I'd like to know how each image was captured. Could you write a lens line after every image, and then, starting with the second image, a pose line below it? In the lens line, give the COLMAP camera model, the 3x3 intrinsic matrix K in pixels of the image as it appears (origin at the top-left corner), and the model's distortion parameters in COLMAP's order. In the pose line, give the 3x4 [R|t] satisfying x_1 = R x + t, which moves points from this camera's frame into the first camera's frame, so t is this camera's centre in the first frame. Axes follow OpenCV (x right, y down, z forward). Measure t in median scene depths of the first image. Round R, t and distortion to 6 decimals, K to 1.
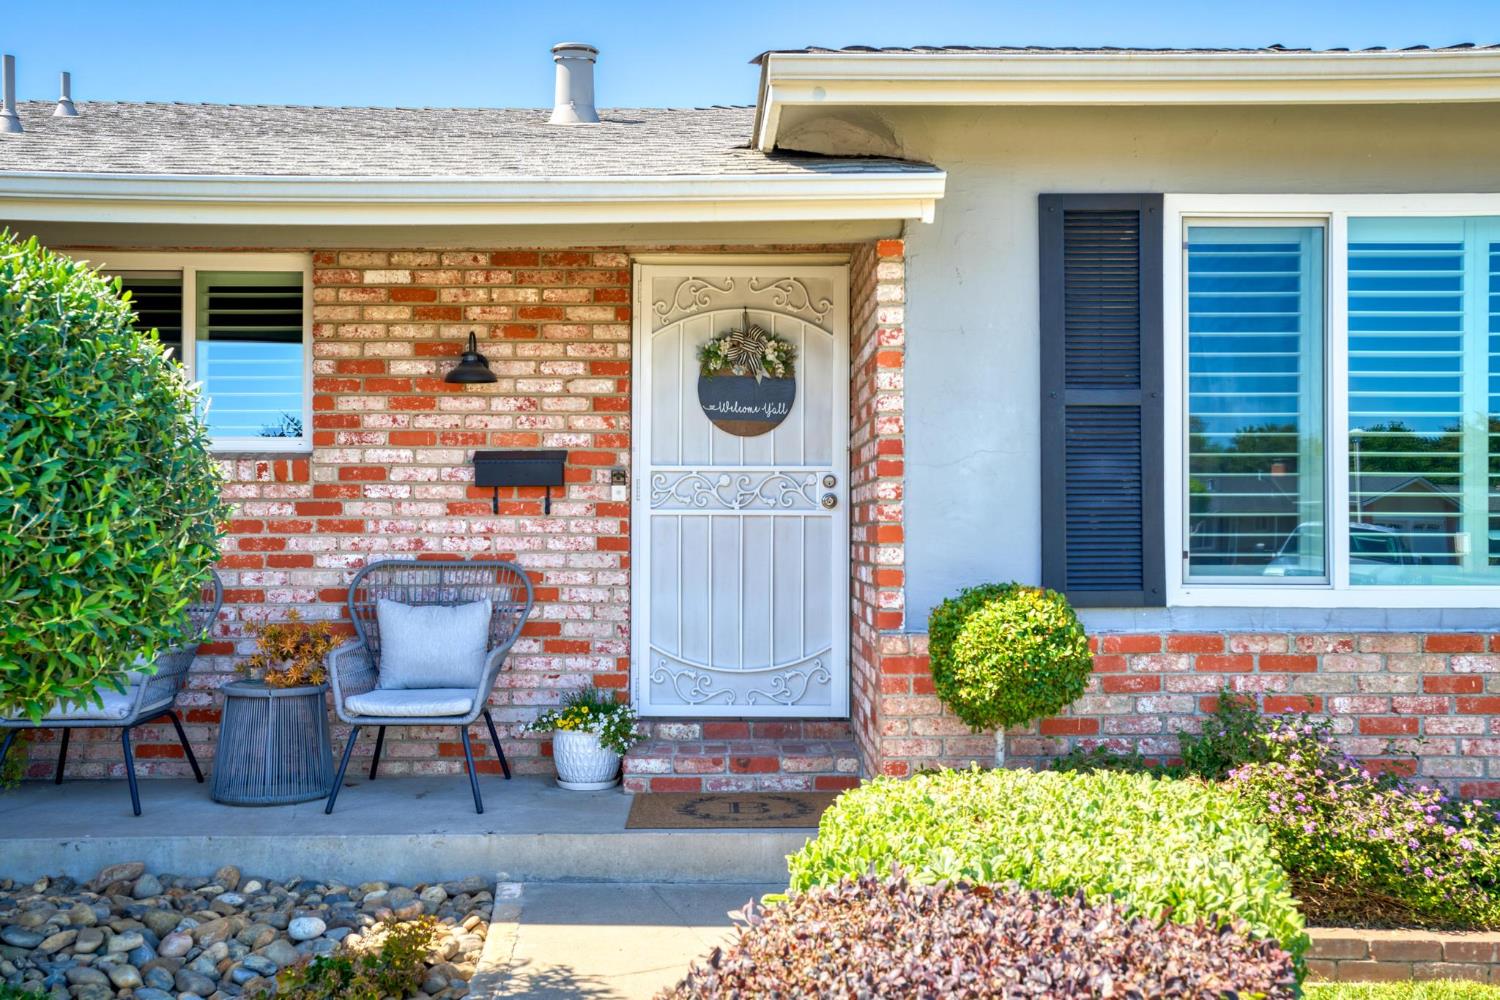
lens RADIAL K [[1452.0, 0, 753.4], [0, 1452.0, 501.0], [0, 0, 1]] dist [0.024814, 0.000000]
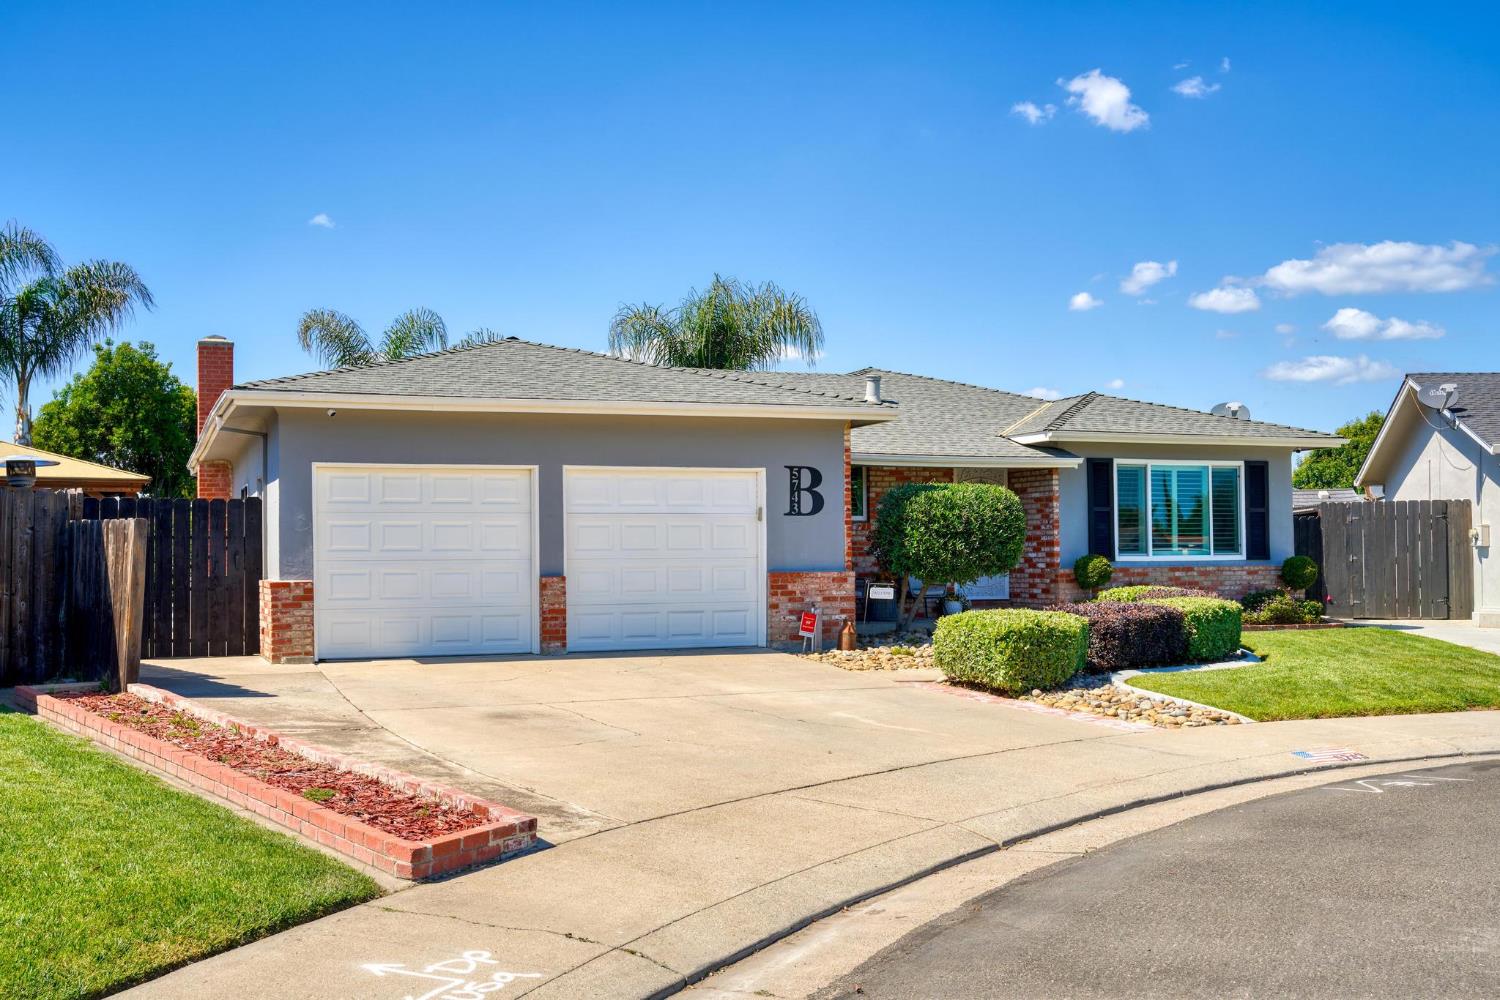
lens RADIAL K [[1502.4, 0, 753.4], [0, 1502.4, 513.5], [0, 0, 1]] dist [-0.026089, 0.000000]
pose [[0.929044, 0.003475, 0.369954, -1.812489], [0.002759, 0.999863, -0.016319, 0.004617], [-0.369960, 0.016182, 0.928907, -2.064630]]
